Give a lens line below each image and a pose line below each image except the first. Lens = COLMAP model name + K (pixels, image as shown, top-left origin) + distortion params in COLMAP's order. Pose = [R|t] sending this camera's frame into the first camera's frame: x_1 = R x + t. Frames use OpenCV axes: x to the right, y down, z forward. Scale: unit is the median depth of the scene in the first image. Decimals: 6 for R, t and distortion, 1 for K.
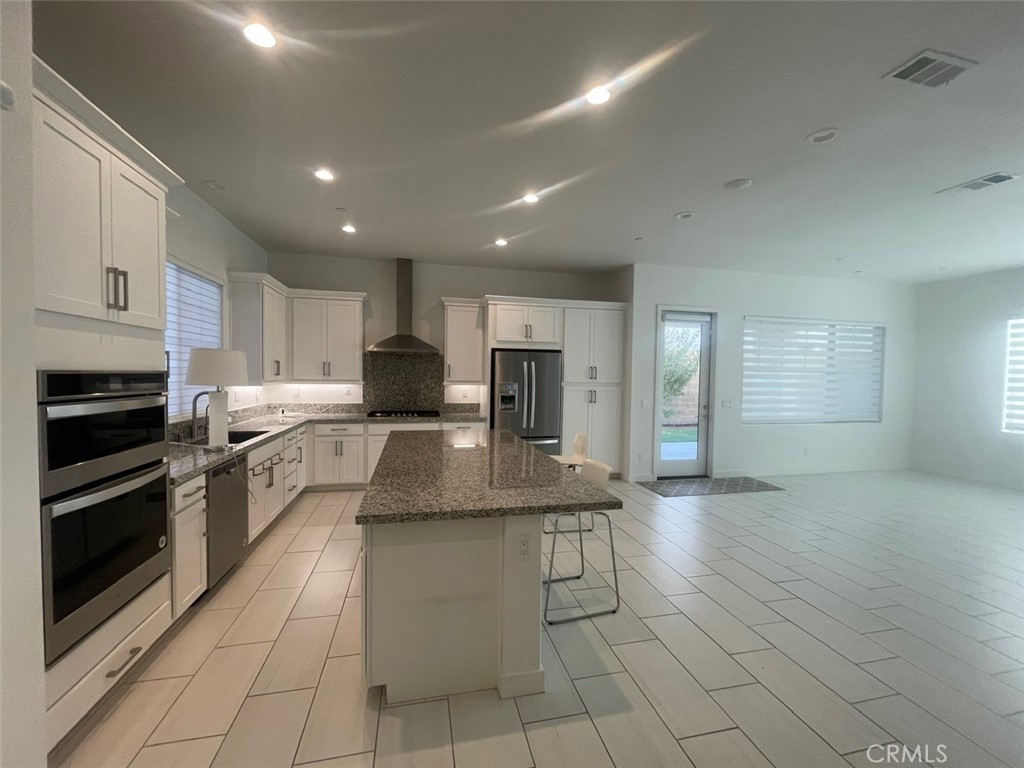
lens RADIAL K [[415.3, 0, 509.0], [0, 415.3, 390.3], [0, 0, 1]] dist [-0.003588, 0.000533]
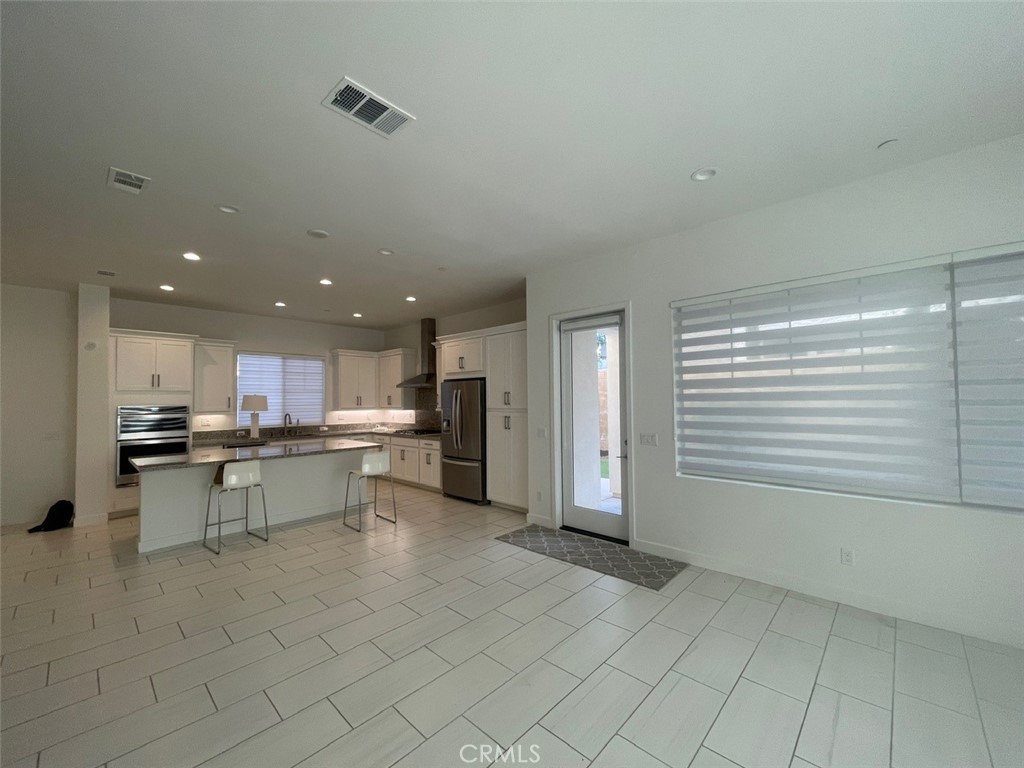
lens RADIAL K [[415.3, 0, 509.0], [0, 415.3, 390.3], [0, 0, 1]] dist [-0.003588, 0.000533]
pose [[0.550893, -0.039817, -0.833625, 1.059277], [-0.011113, 0.998423, -0.055033, -0.007274], [0.834502, 0.039581, 0.549582, 0.495777]]
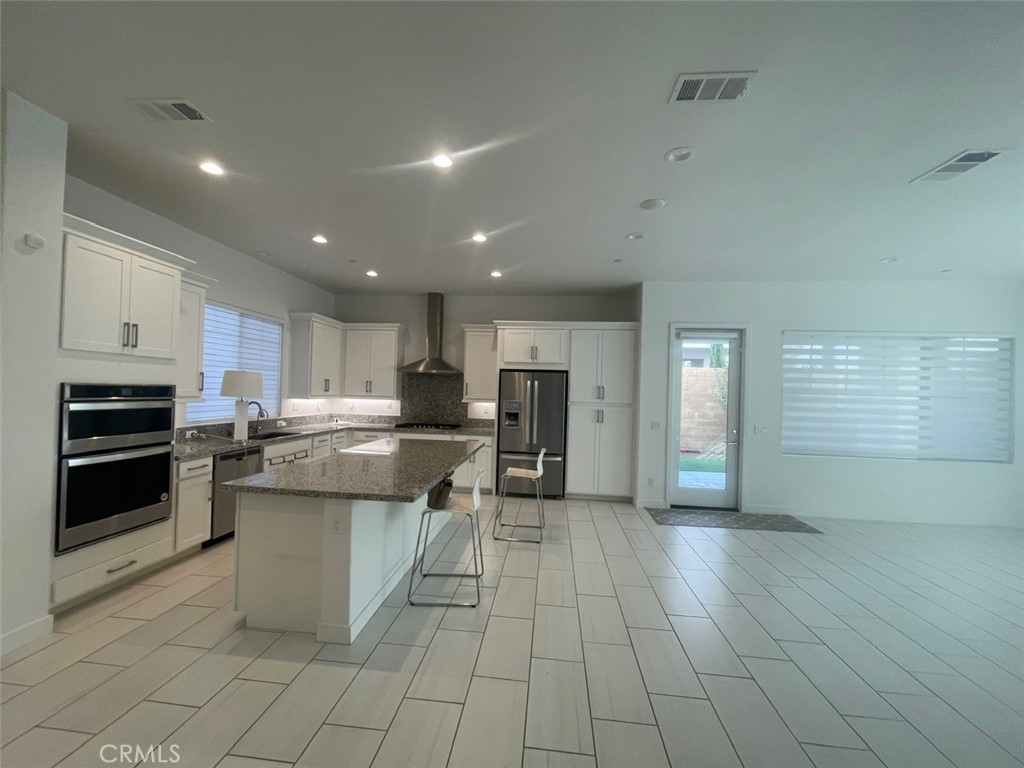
lens RADIAL K [[415.3, 0, 509.0], [0, 415.3, 390.3], [0, 0, 1]] dist [-0.003588, 0.000533]
pose [[0.946389, 0.011239, -0.322835, 0.332045], [-0.027031, 0.998645, -0.044475, 0.002775], [0.321898, 0.050818, 0.945410, -0.021481]]
